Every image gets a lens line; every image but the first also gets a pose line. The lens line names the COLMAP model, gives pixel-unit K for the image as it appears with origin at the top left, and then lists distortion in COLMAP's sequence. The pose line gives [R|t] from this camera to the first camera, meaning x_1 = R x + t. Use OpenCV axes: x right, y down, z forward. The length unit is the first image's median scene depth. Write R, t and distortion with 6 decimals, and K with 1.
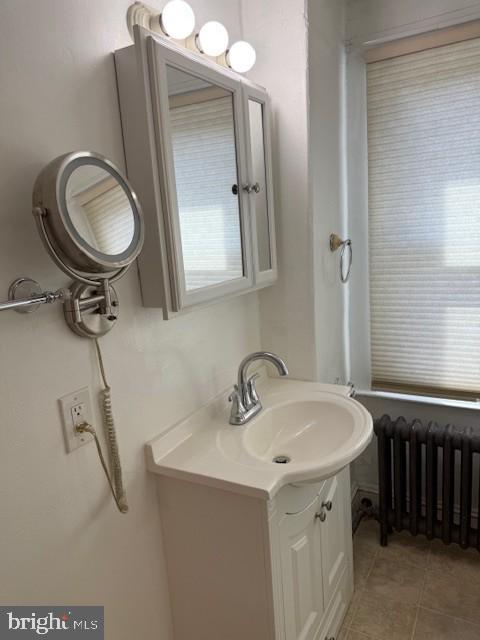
lens RADIAL K [[471.8, 0, 239.0], [0, 471.8, 316.5], [0, 0, 1]] dist [0.002049, -0.006489]
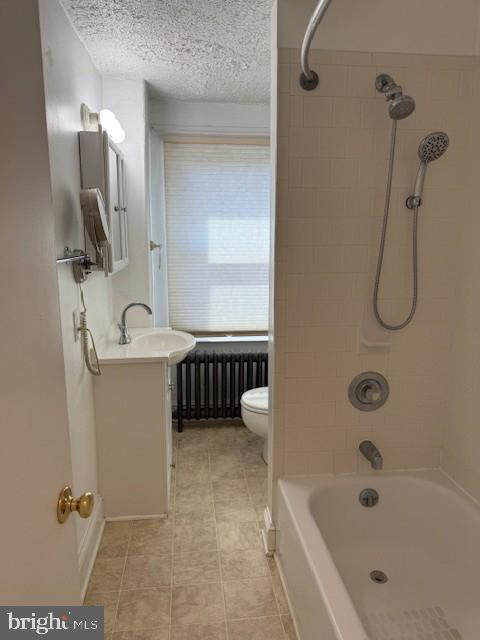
lens RADIAL K [[471.8, 0, 239.4], [0, 471.8, 321.6], [0, 0, 1]] dist [0.002049, -0.006489]
pose [[0.806357, -0.024668, 0.590915, -0.542594], [0.044591, 0.998822, -0.019152, 0.157289], [-0.589746, 0.041792, 0.806507, -0.514396]]
